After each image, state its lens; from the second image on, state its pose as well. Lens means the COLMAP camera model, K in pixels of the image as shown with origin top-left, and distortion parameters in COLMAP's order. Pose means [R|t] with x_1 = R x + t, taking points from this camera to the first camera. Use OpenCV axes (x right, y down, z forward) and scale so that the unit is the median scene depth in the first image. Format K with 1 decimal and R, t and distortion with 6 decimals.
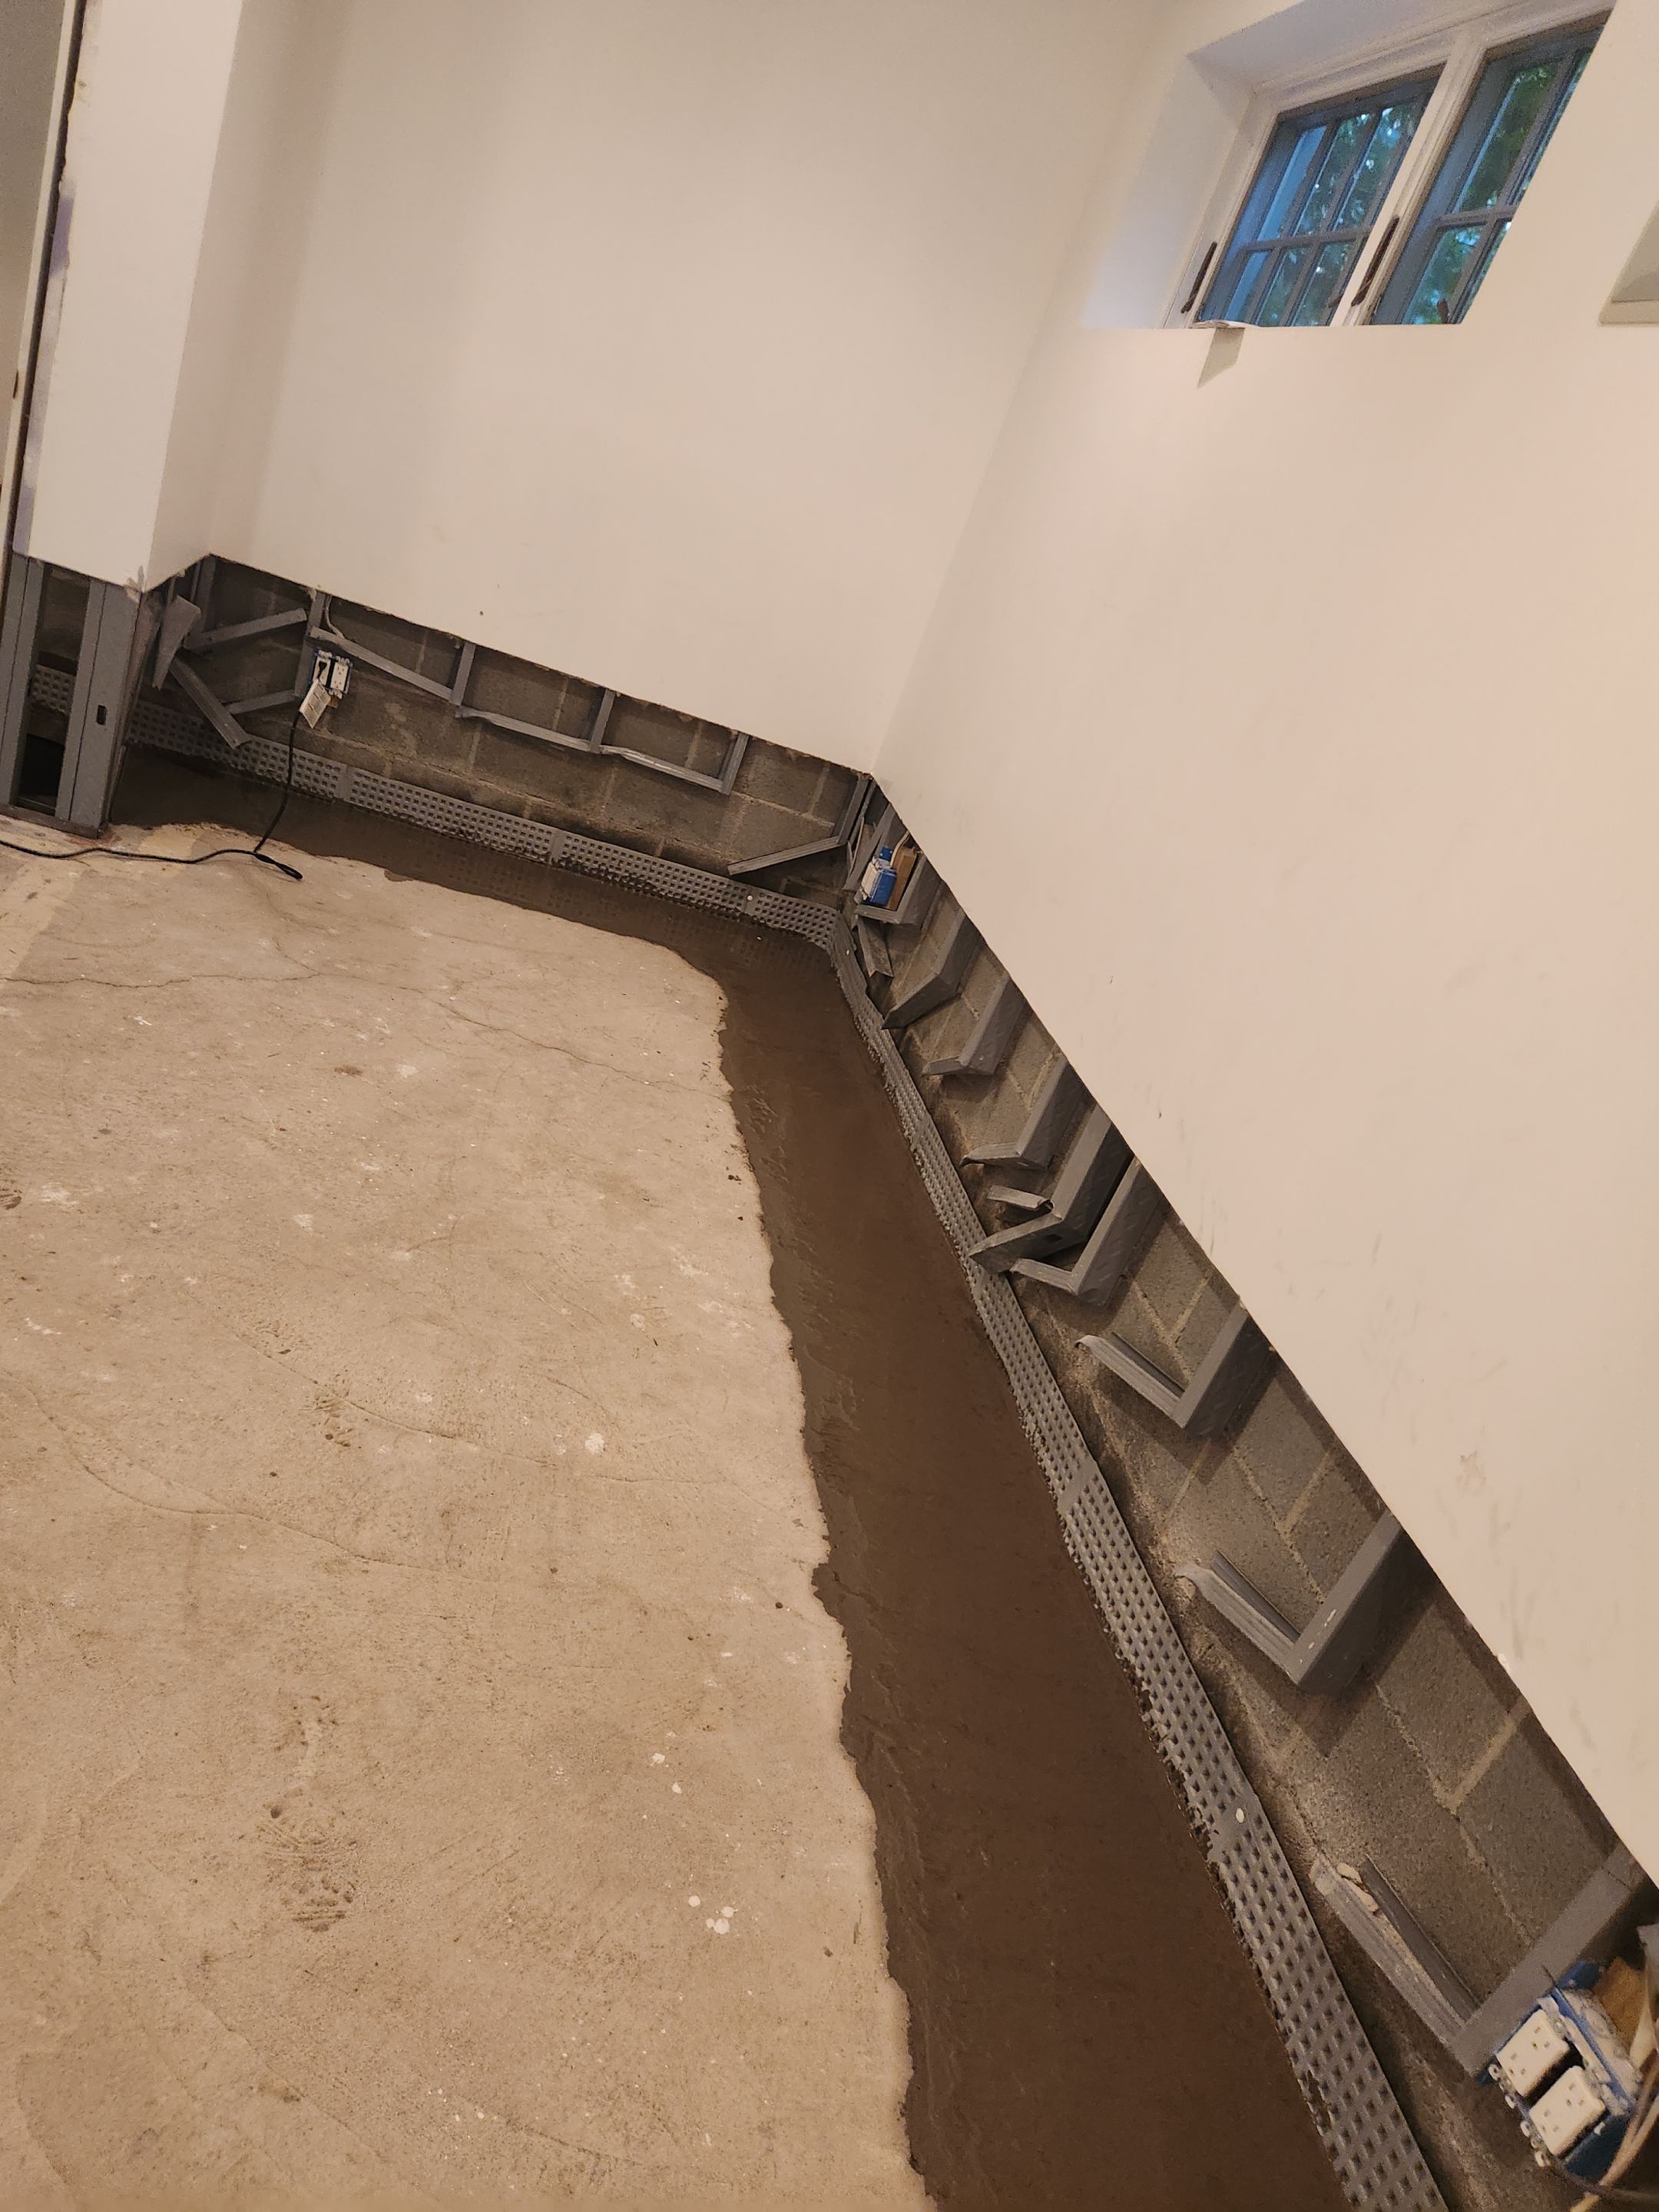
lens RADIAL K [[1516.4, 0, 845.6], [0, 1516.4, 1078.4], [0, 0, 1]] dist [0.093086, -0.082564]
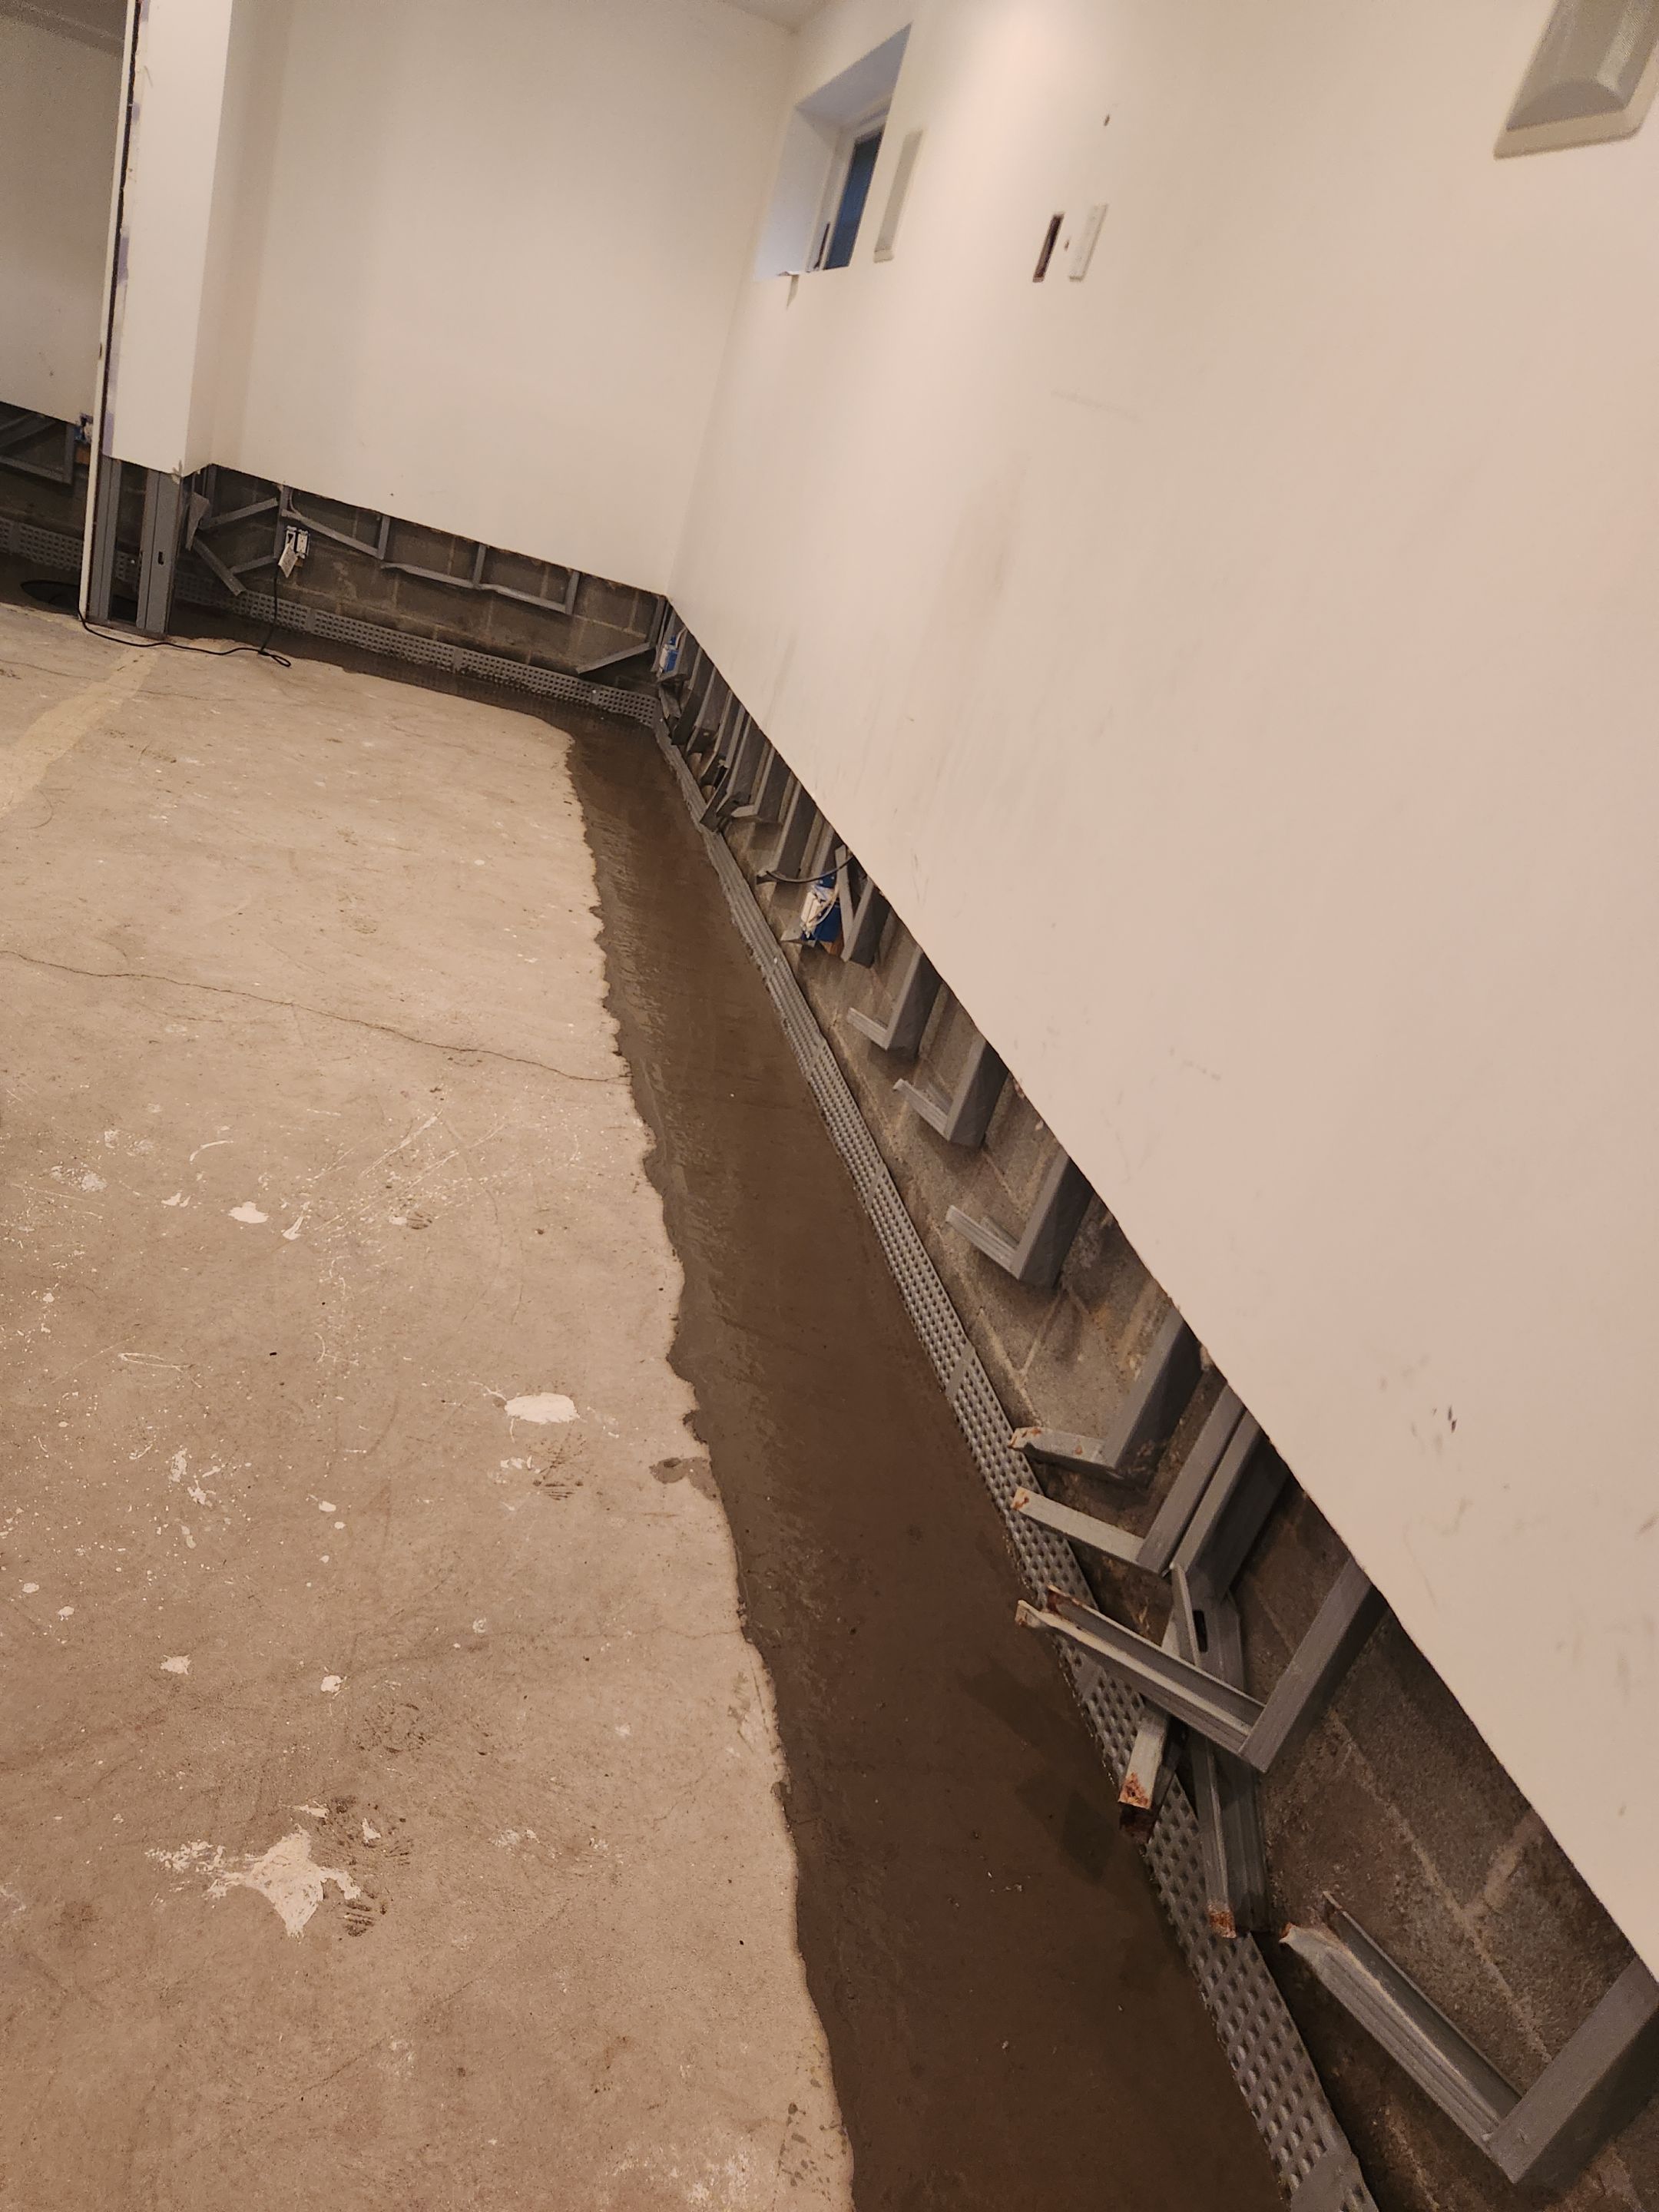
lens RADIAL K [[1481.1, 0, 850.4], [0, 1481.1, 1108.3], [0, 0, 1]] dist [0.077381, -0.068116]
pose [[0.996931, -0.073485, 0.026991, 0.131264], [0.072490, 0.996713, 0.036161, 0.282982], [-0.029560, -0.034094, 0.998981, -0.525596]]
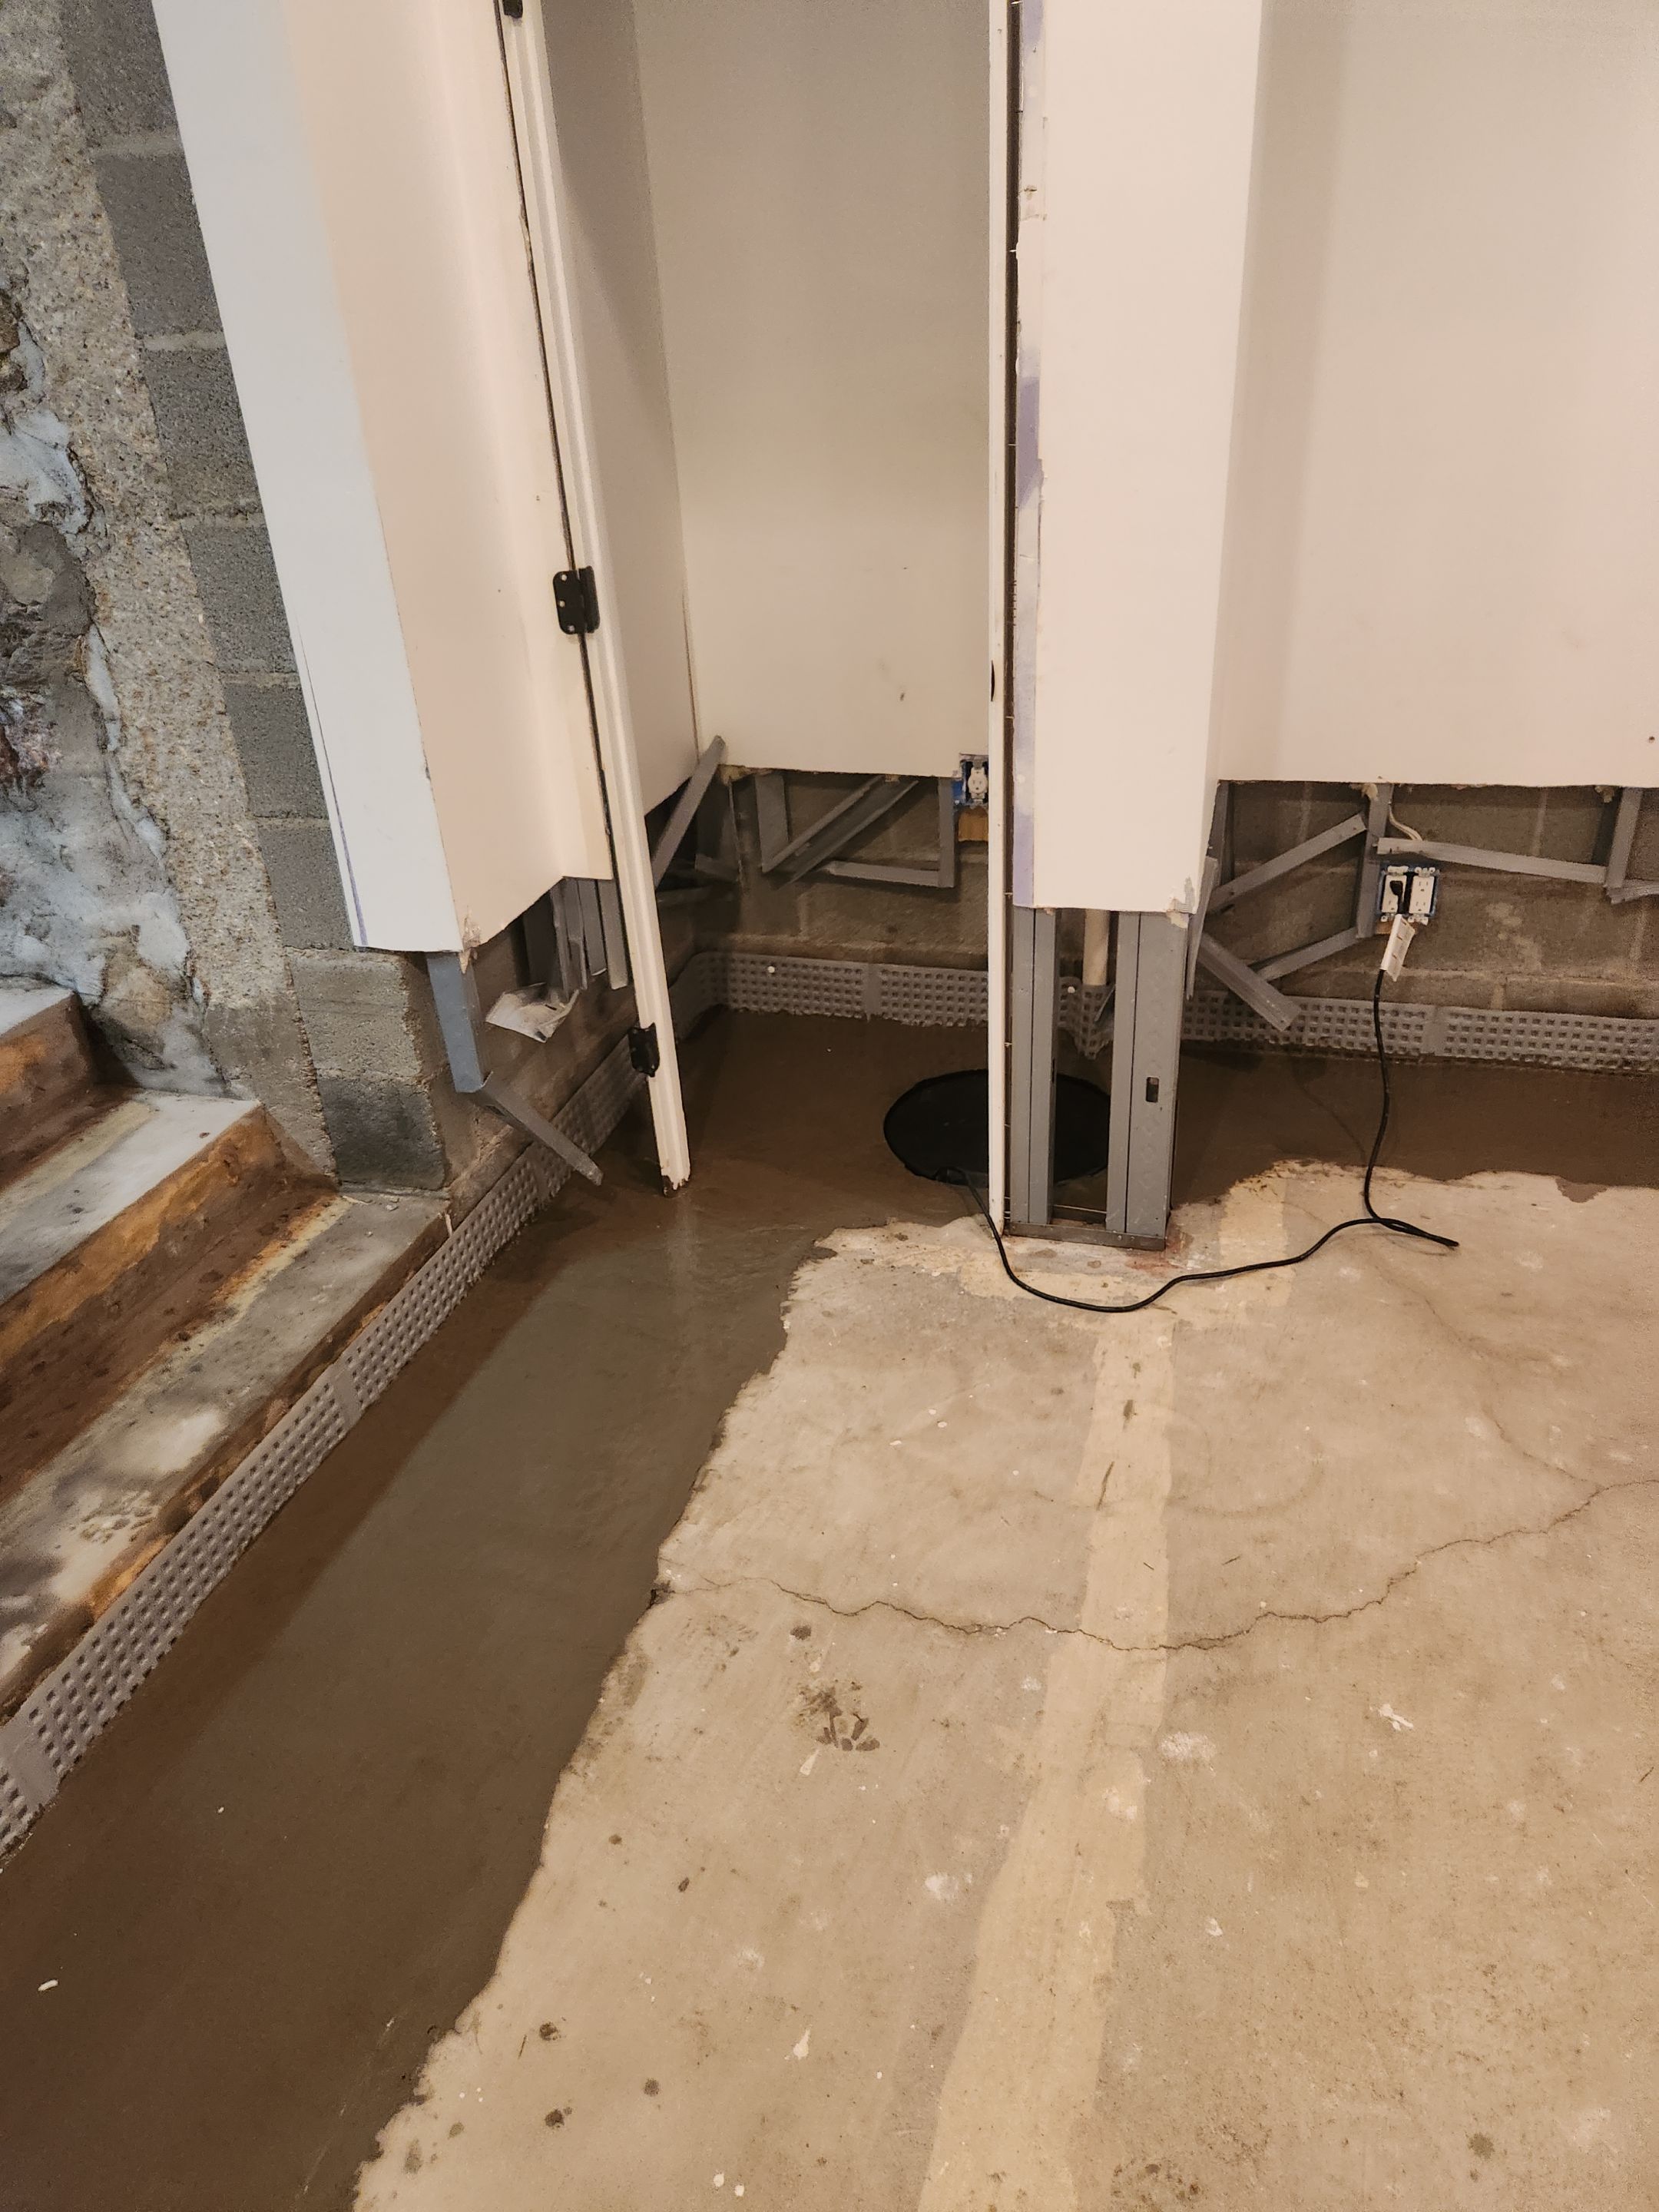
lens RADIAL K [[1514.6, 0, 814.0], [0, 1514.6, 1096.9], [0, 0, 1]] dist [0.085315, -0.084527]
pose [[0.827100, -0.160314, -0.538708, -0.204418], [0.165500, 0.985432, -0.039155, -0.193556], [0.537137, -0.056771, 0.841582, 0.297497]]
